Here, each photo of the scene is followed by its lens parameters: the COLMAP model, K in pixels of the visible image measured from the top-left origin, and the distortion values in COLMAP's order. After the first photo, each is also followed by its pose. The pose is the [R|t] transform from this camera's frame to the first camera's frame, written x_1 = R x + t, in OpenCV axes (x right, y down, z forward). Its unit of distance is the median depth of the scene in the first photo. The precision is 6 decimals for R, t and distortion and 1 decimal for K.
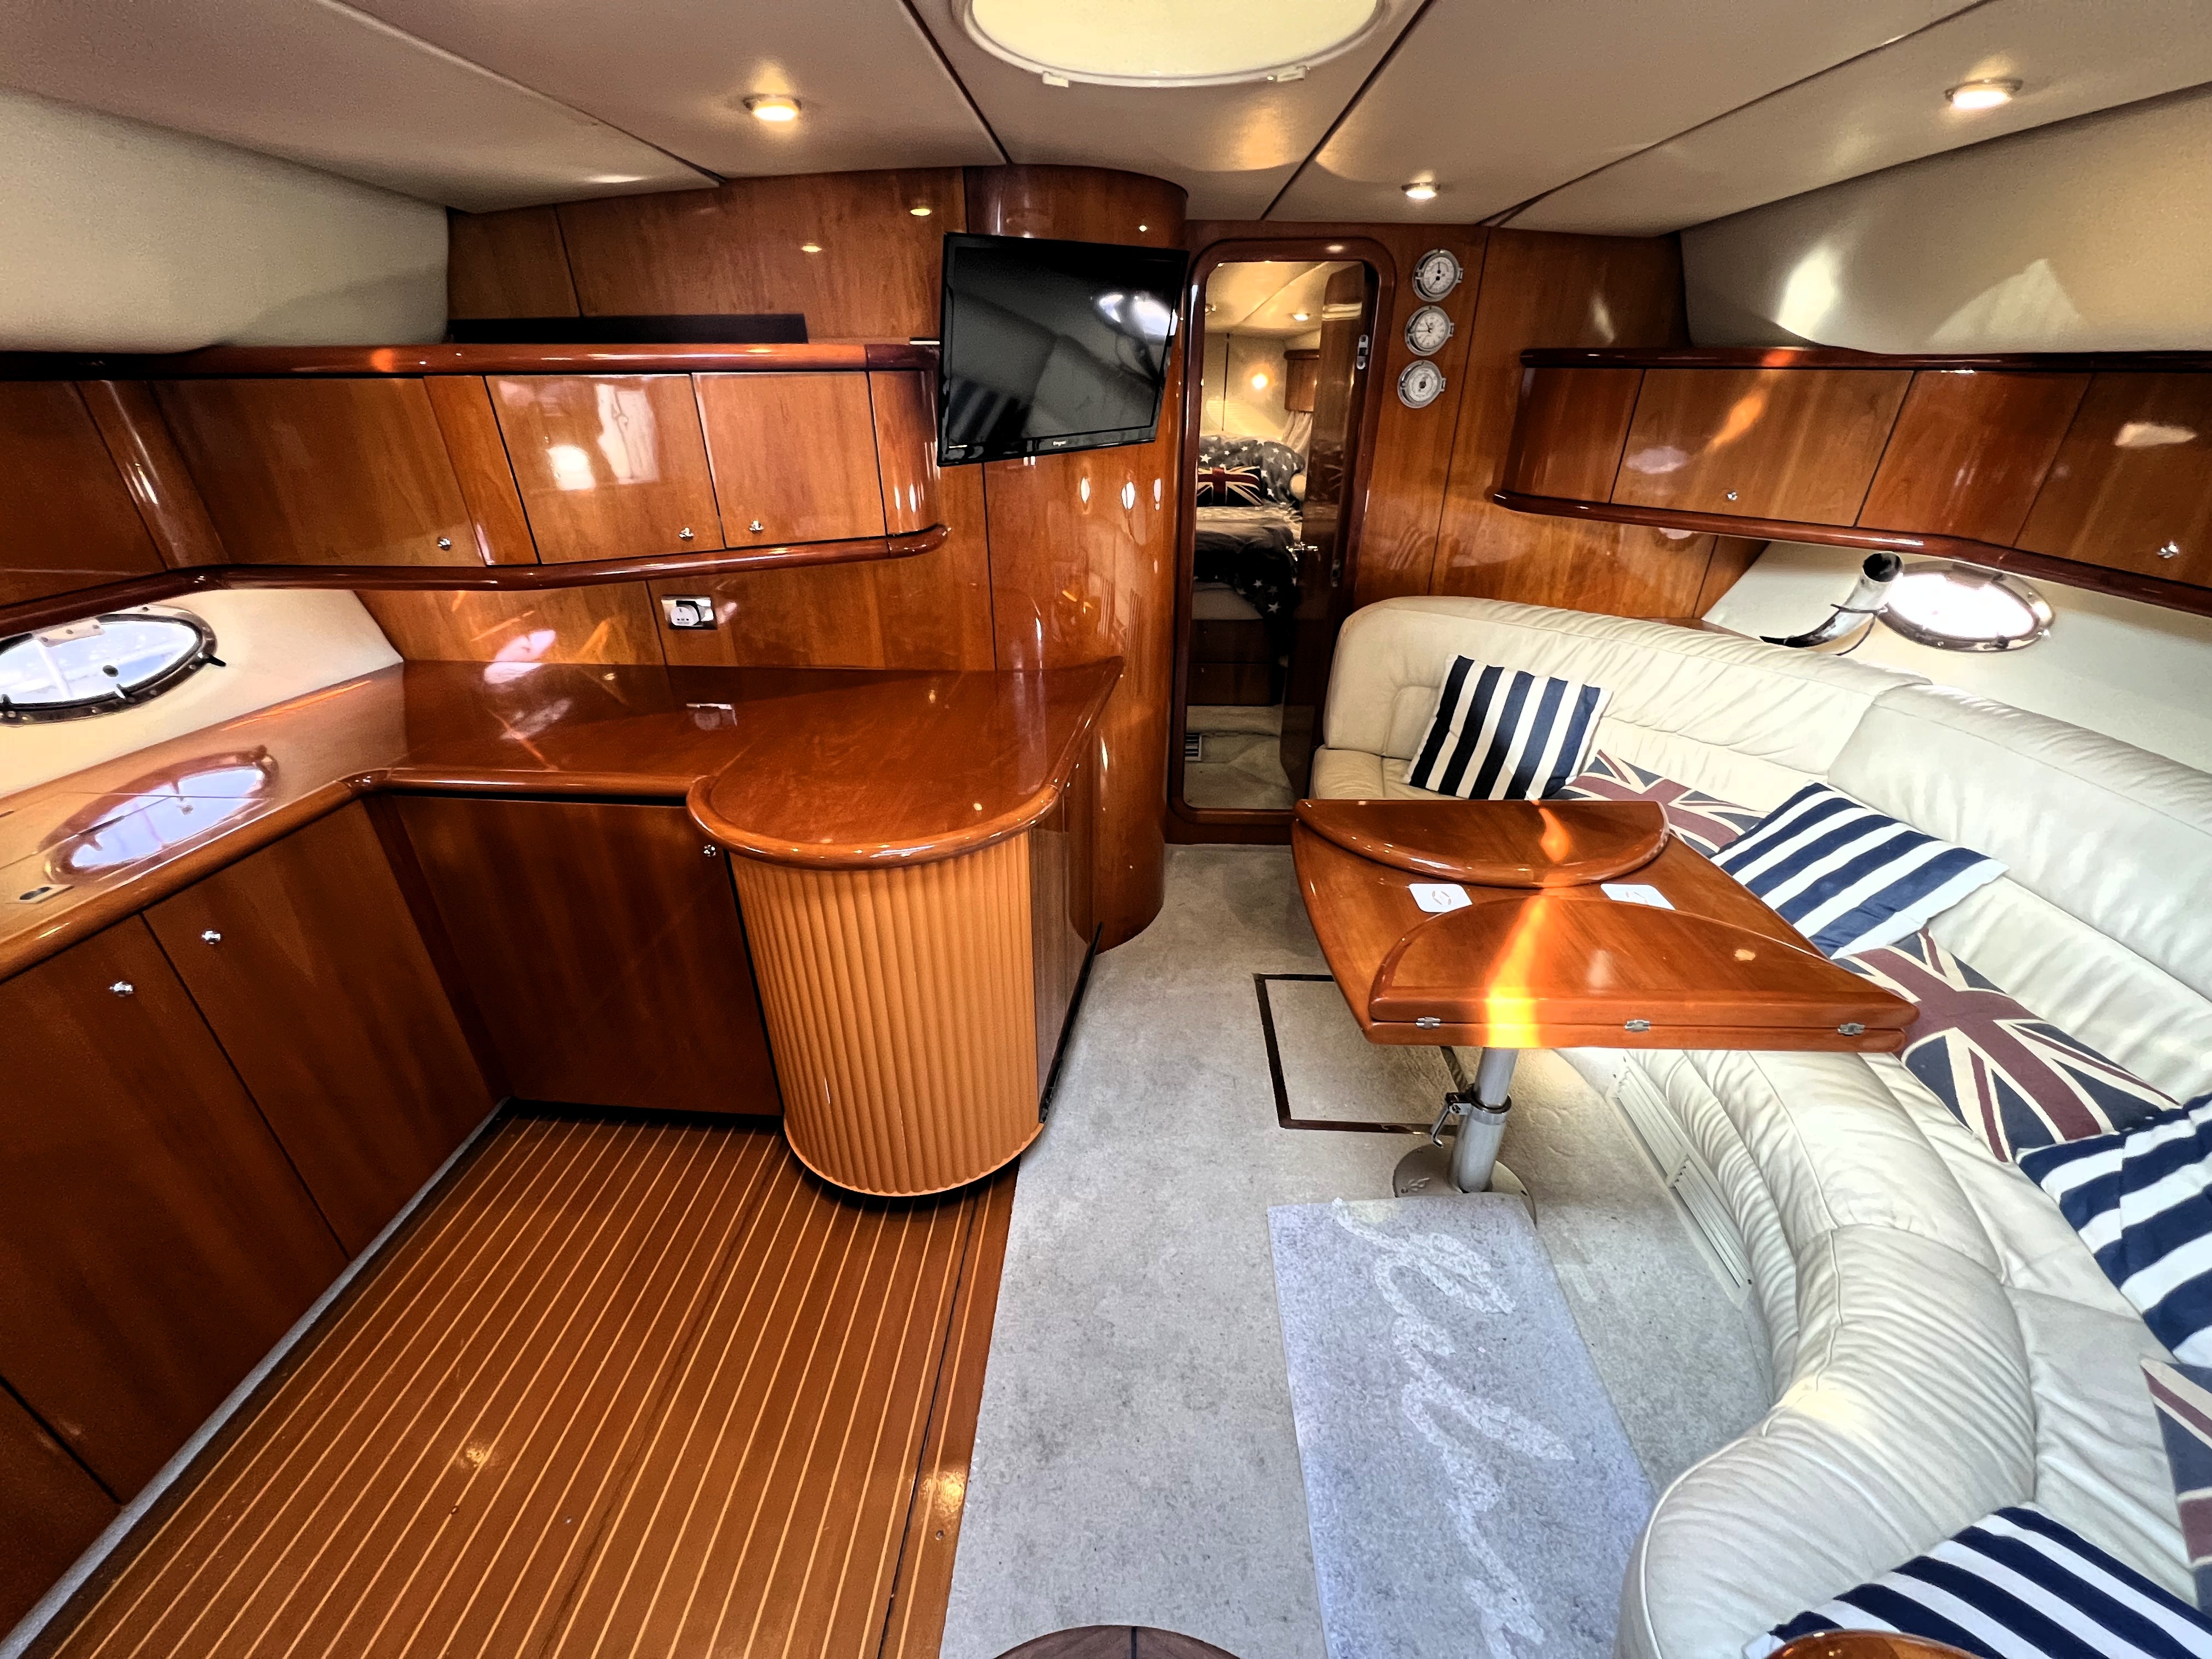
lens RADIAL K [[884.4, 0, 1098.5], [0, 884.4, 838.3], [0, 0, 1]] dist [0.001513, 0.001277]
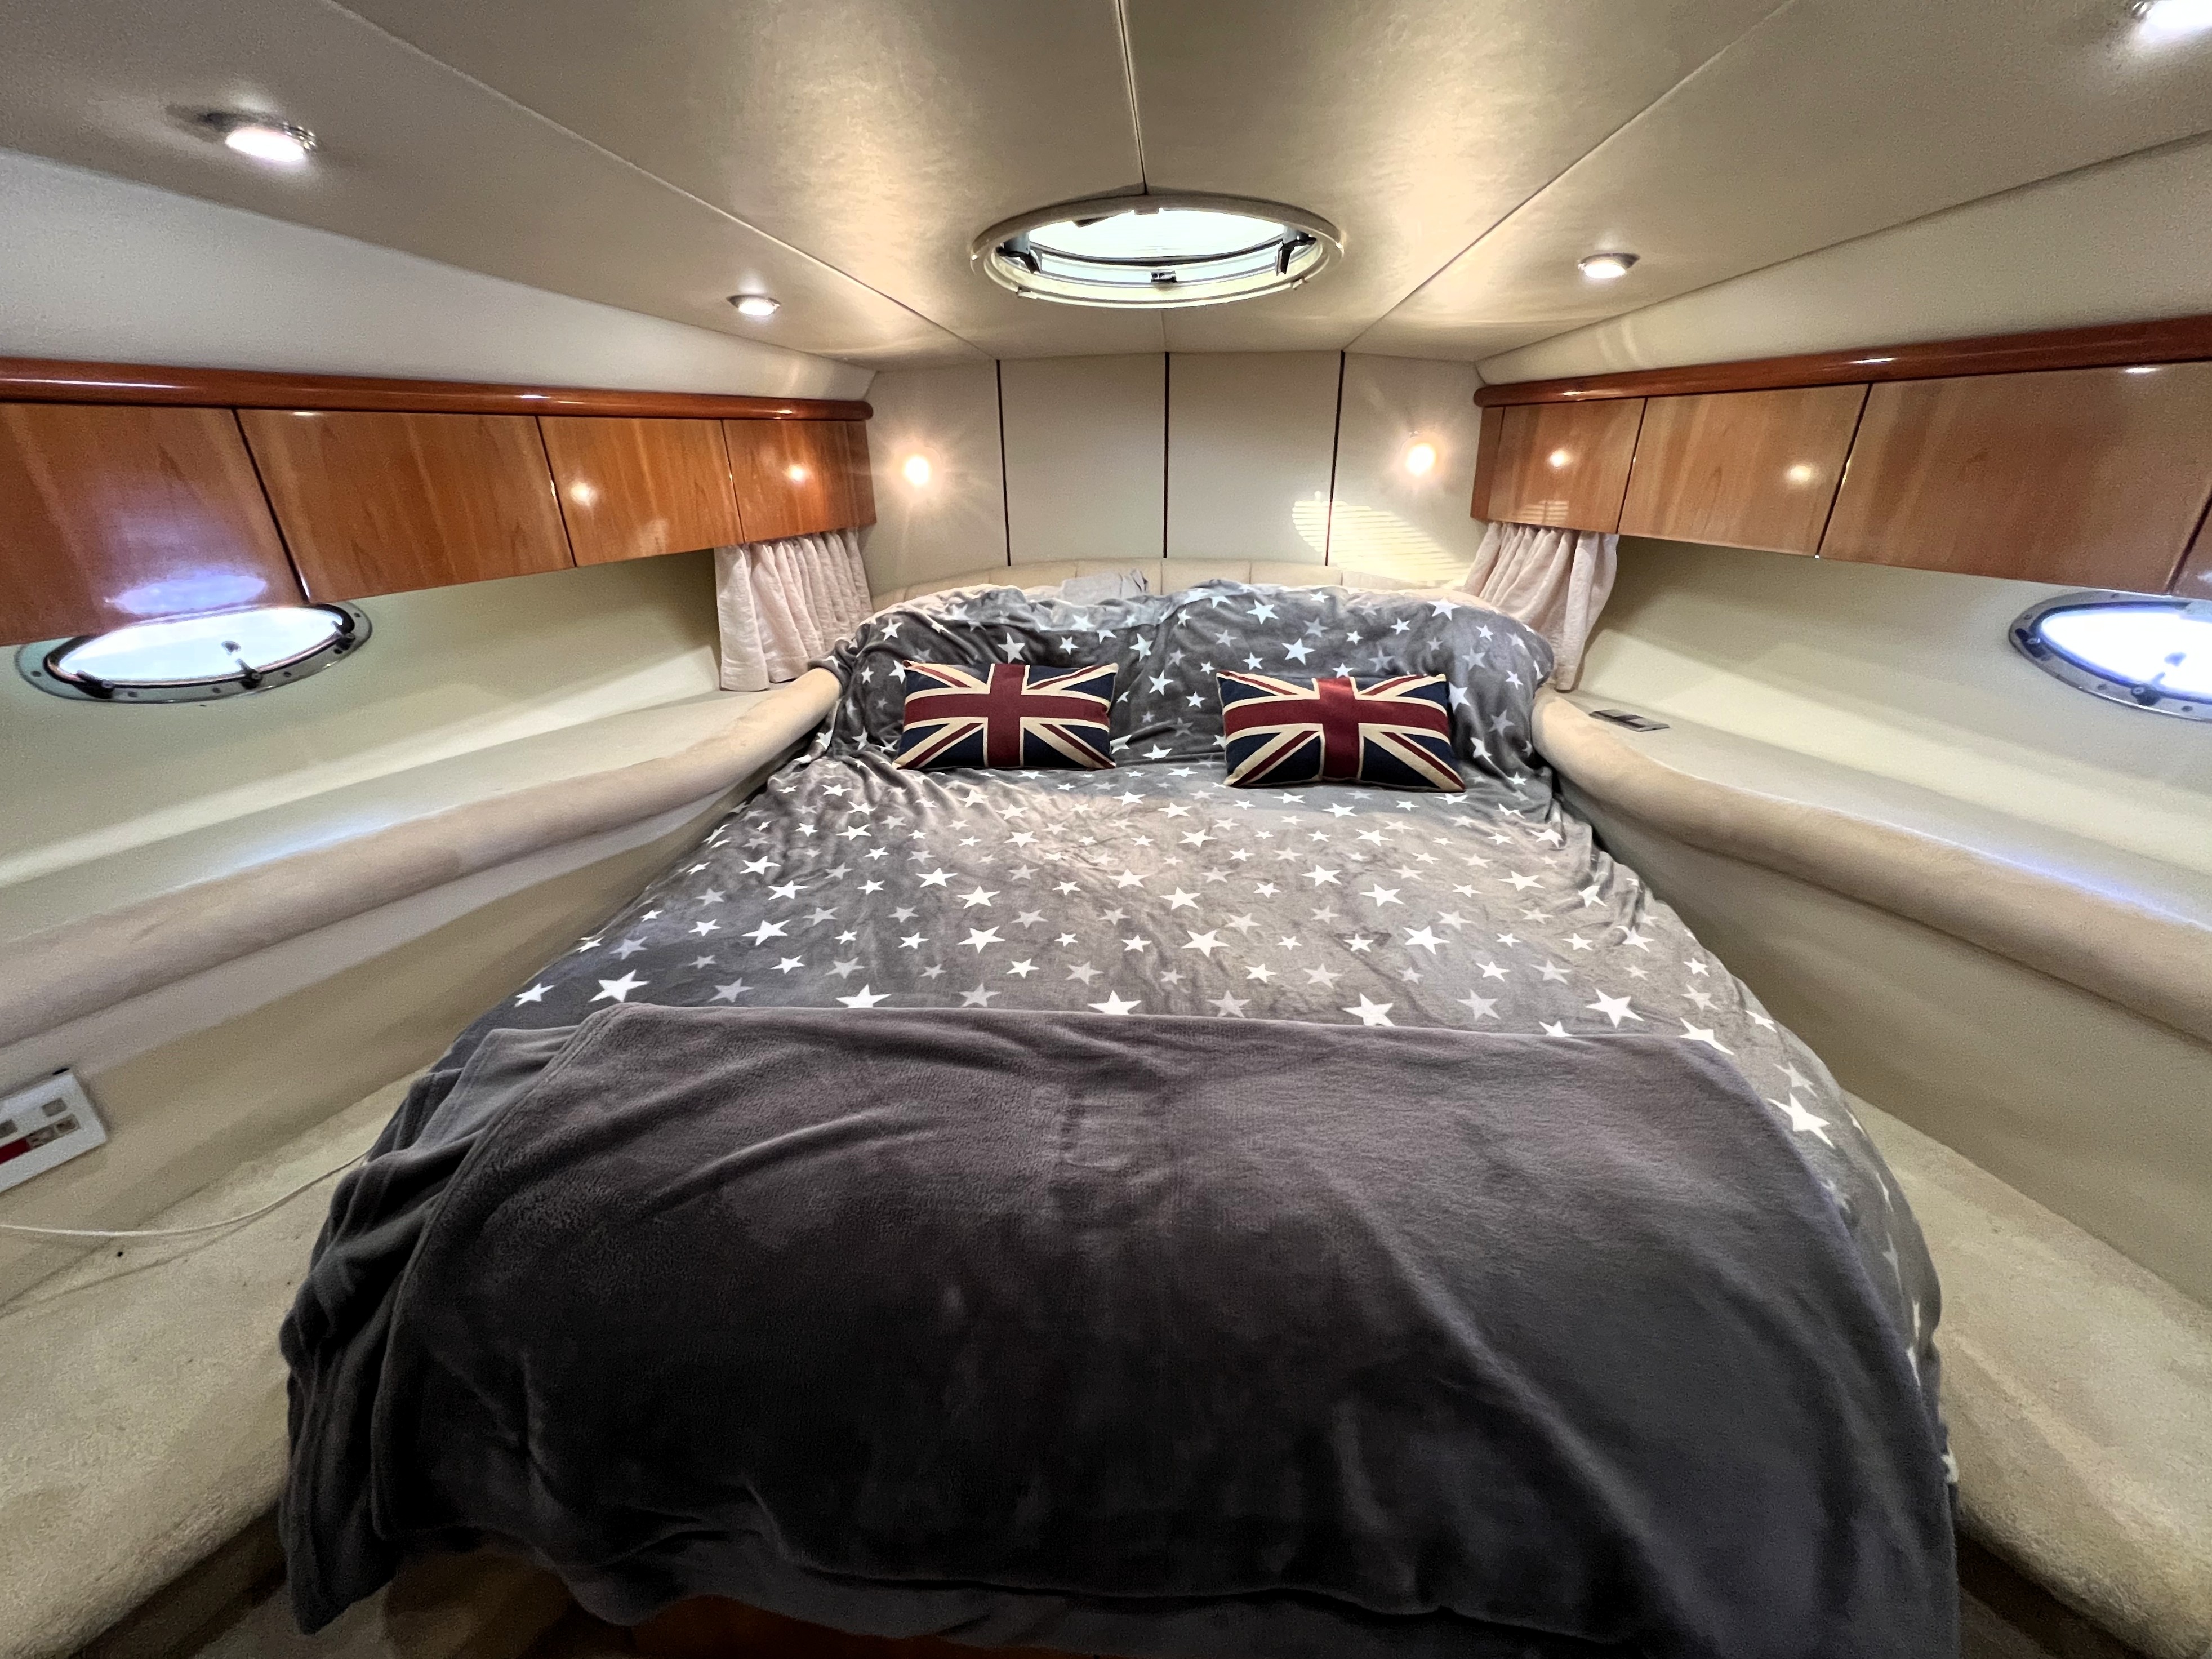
lens RADIAL K [[885.4, 0, 1104.8], [0, 885.4, 842.2], [0, 0, 1]] dist [0.002042, 0.000412]
pose [[0.998959, 0.008205, -0.044874, 0.127895], [-0.011679, 0.996907, -0.077719, -0.741968], [0.044098, 0.078162, 0.995965, 1.452692]]
